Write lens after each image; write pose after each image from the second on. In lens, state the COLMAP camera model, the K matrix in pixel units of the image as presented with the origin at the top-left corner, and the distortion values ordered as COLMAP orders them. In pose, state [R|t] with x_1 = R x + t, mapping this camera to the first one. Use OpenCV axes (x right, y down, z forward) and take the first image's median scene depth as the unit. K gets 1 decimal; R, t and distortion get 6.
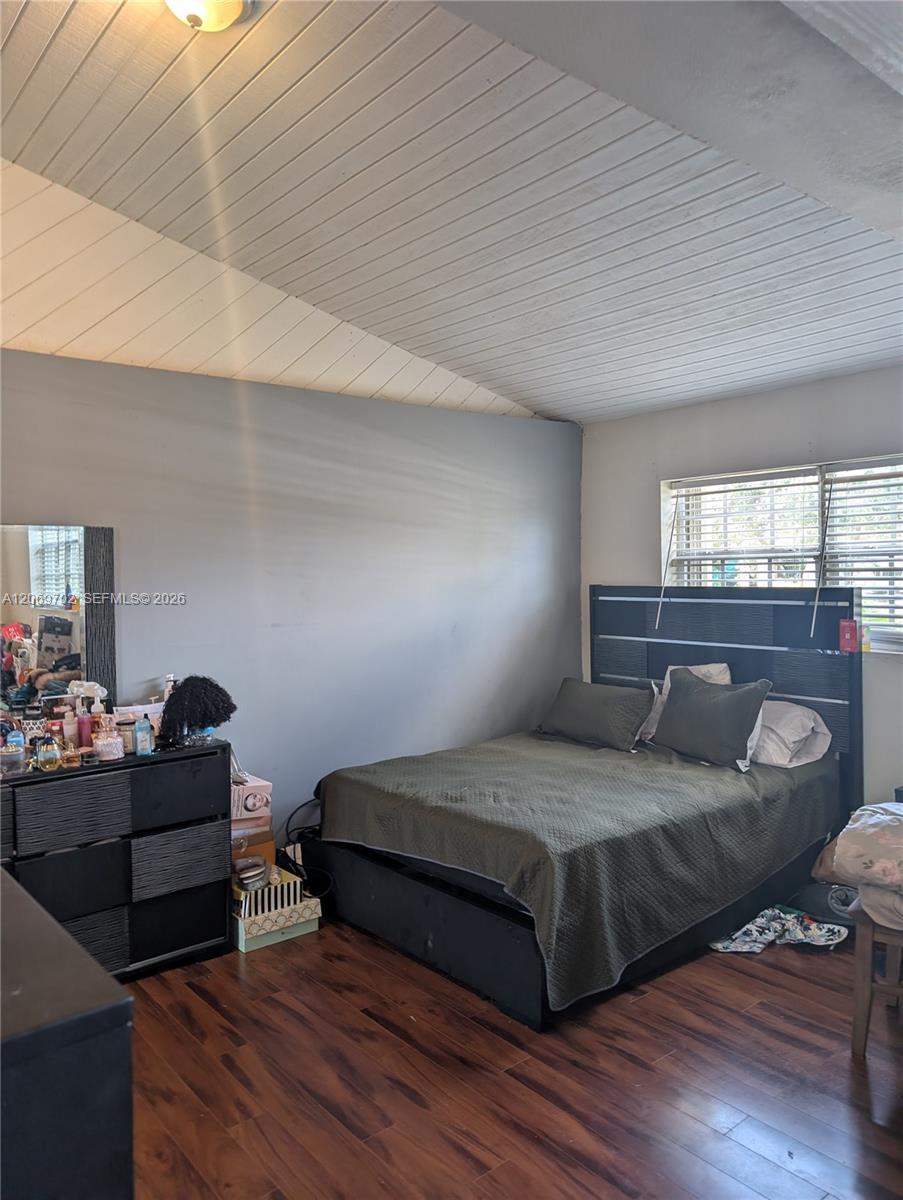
lens RADIAL K [[855.1, 0, 432.6], [0, 855.1, 579.5], [0, 0, 1]] dist [0.011319, -0.007030]
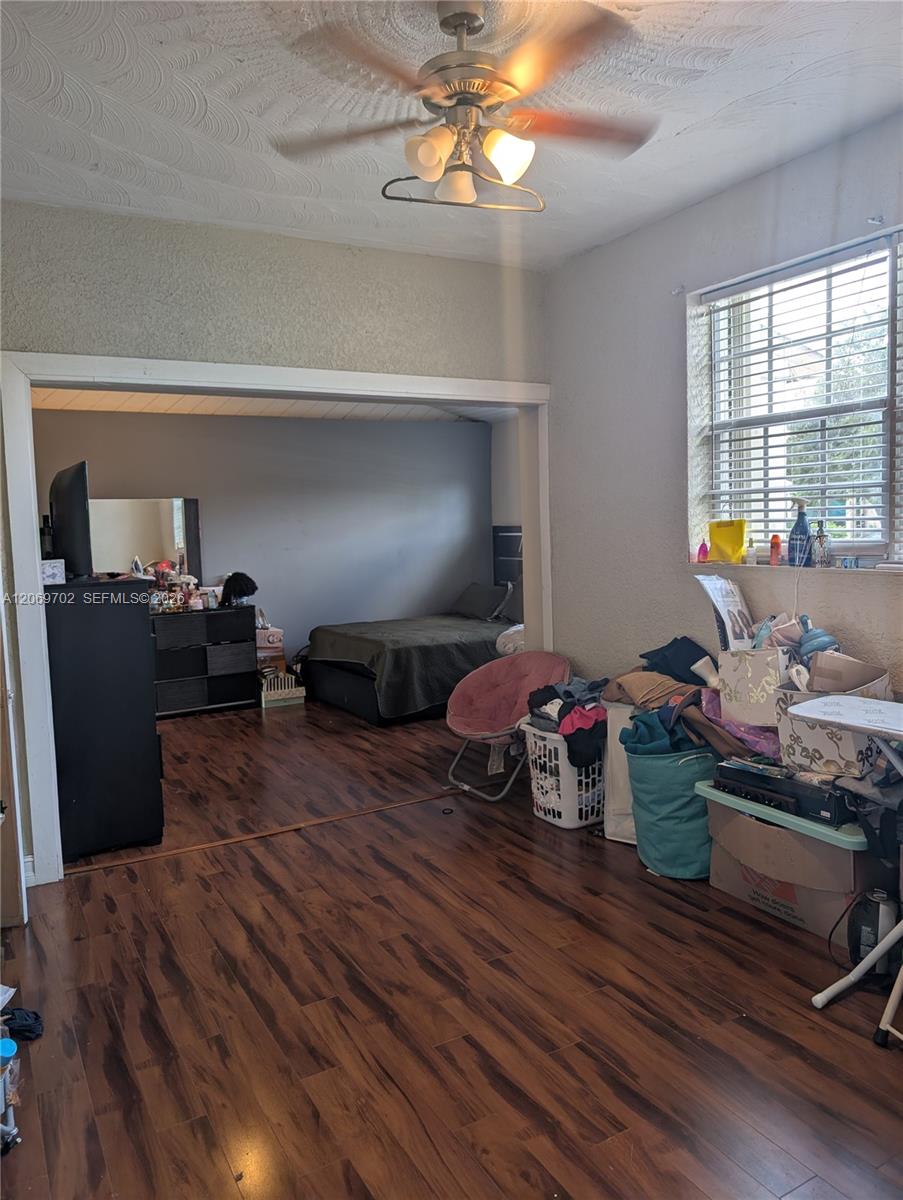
lens RADIAL K [[861.7, 0, 451.5], [0, 861.7, 600.0], [0, 0, 1]] dist [0.001666, -0.001547]
pose [[0.987177, 0.001034, -0.159627, 0.542656], [0.011385, 0.996977, 0.076863, 0.027961], [0.159224, -0.077695, 0.984181, -0.919557]]
